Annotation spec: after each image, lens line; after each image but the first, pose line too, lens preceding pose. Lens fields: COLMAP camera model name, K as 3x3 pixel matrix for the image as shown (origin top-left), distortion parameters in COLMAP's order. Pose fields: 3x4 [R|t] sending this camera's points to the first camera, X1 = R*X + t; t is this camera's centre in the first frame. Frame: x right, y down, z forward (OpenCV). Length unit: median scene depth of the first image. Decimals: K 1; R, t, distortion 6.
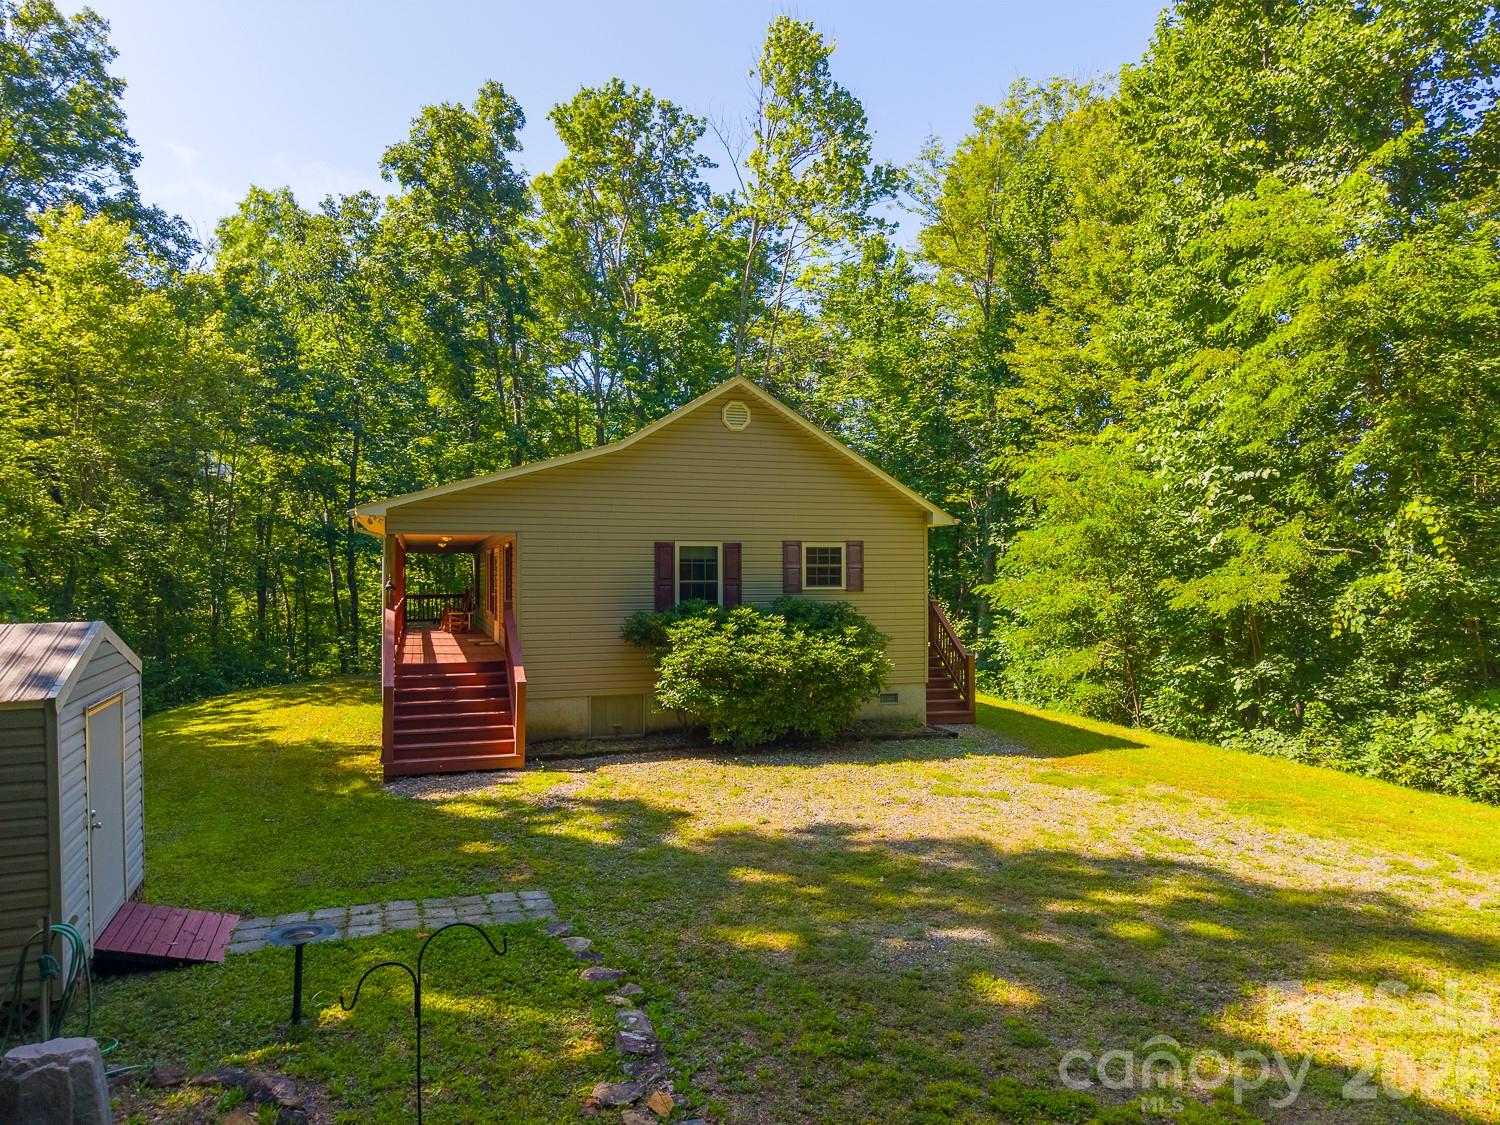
lens RADIAL K [[1005.3, 0, 744.4], [0, 1005.3, 562.5], [0, 0, 1]] dist [0.036876, -0.036477]
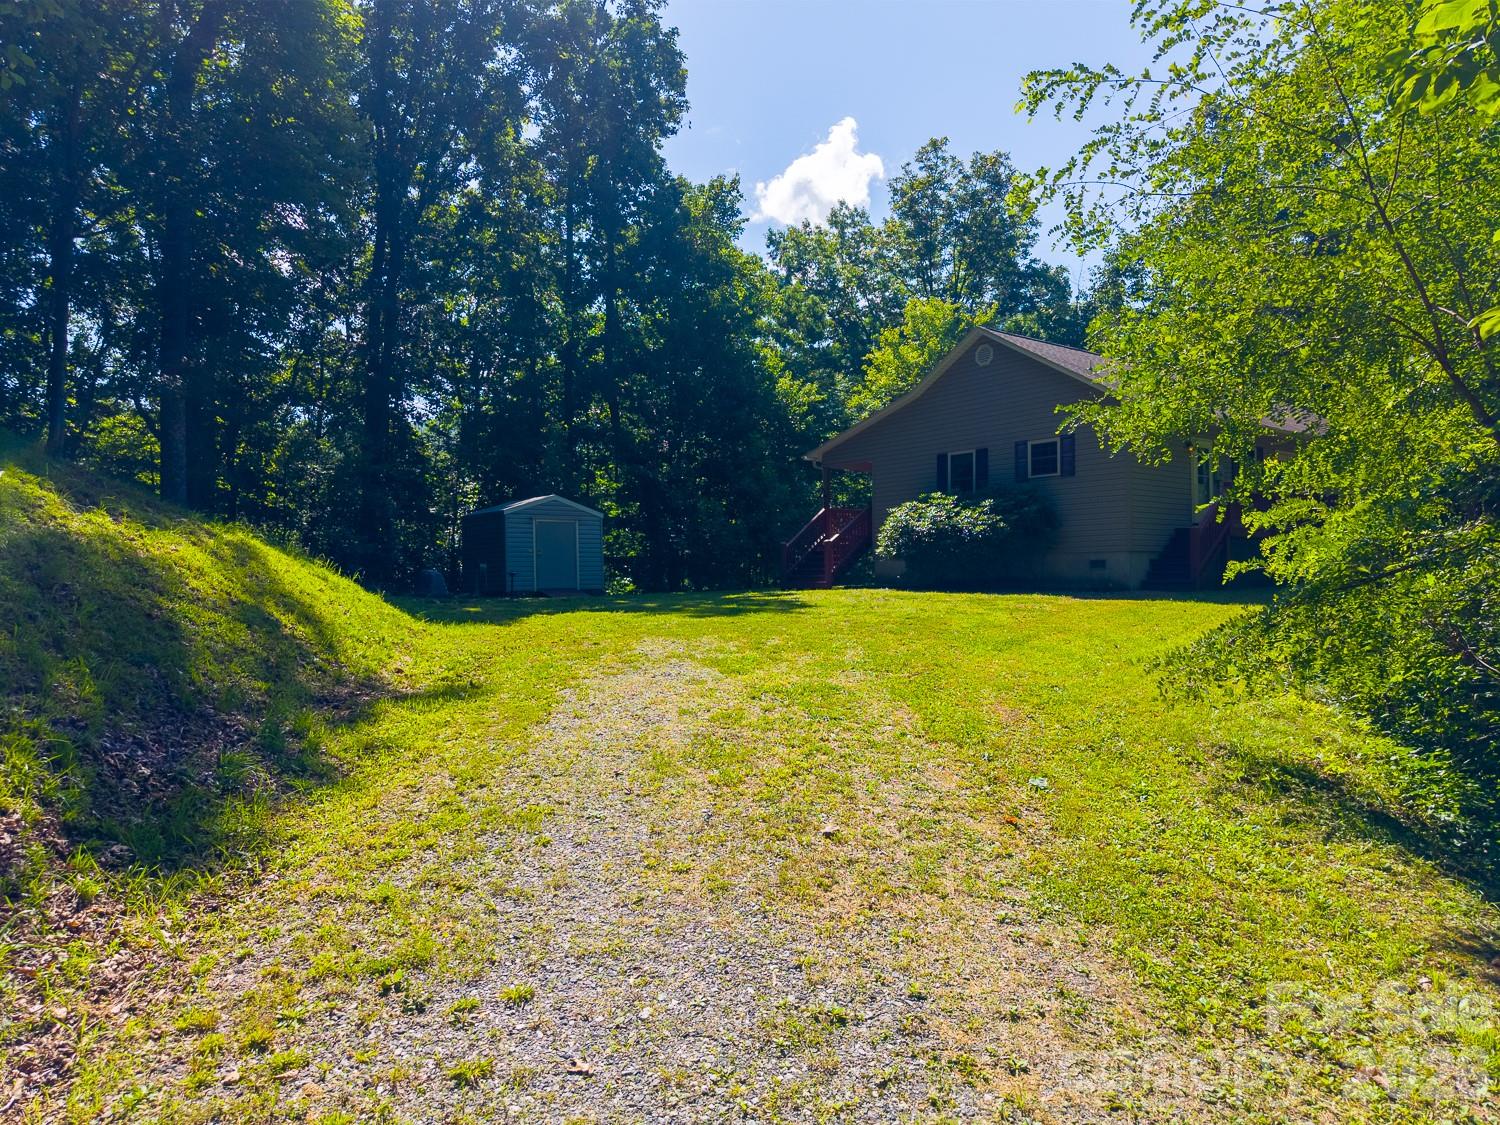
lens RADIAL K [[1005.3, 0, 725.0], [0, 1005.3, 558.8], [0, 0, 1]] dist [0.036876, -0.036477]
pose [[0.332446, -0.016880, -0.942971, 1.158253], [0.010948, 0.999842, -0.014039, 0.145442], [0.943059, -0.005657, 0.332578, 0.206156]]
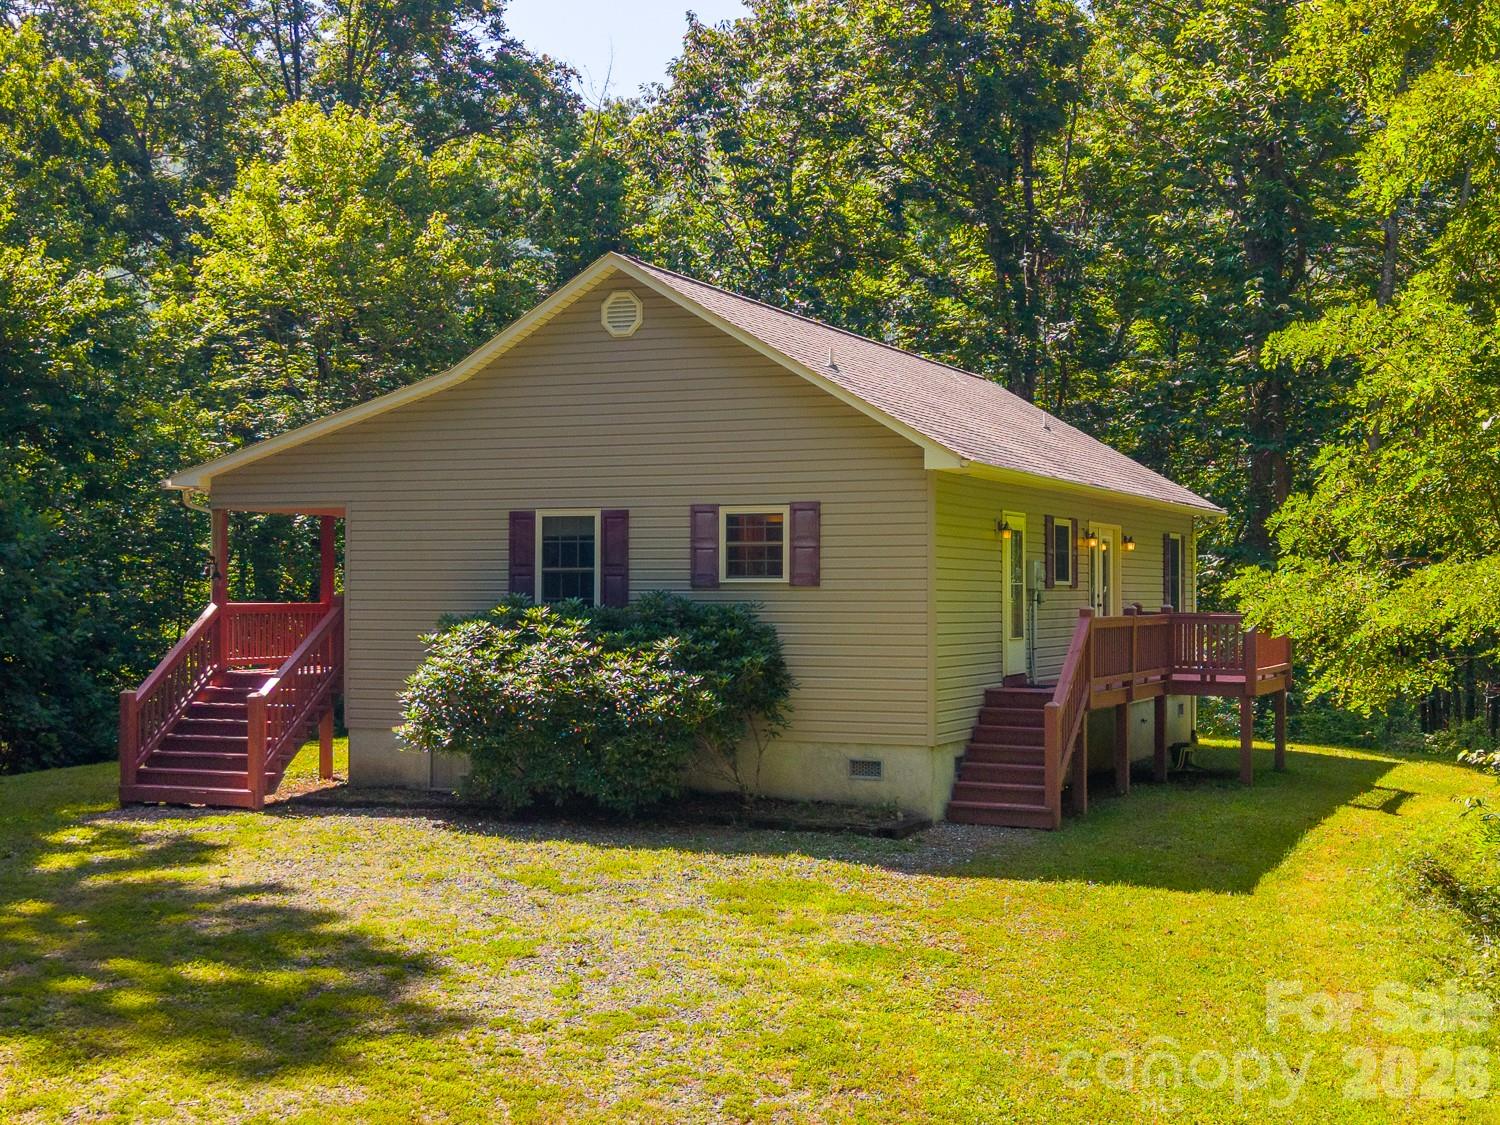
lens RADIAL K [[2013.4, 0, 744.8], [0, 2013.4, 557.6], [0, 0, 1]] dist [0.058716, 0.000000]
pose [[0.750329, -0.006801, -0.661029, 0.905714], [0.003170, 0.999973, -0.006690, 0.020117], [0.661057, 0.002924, 0.750330, 0.074206]]
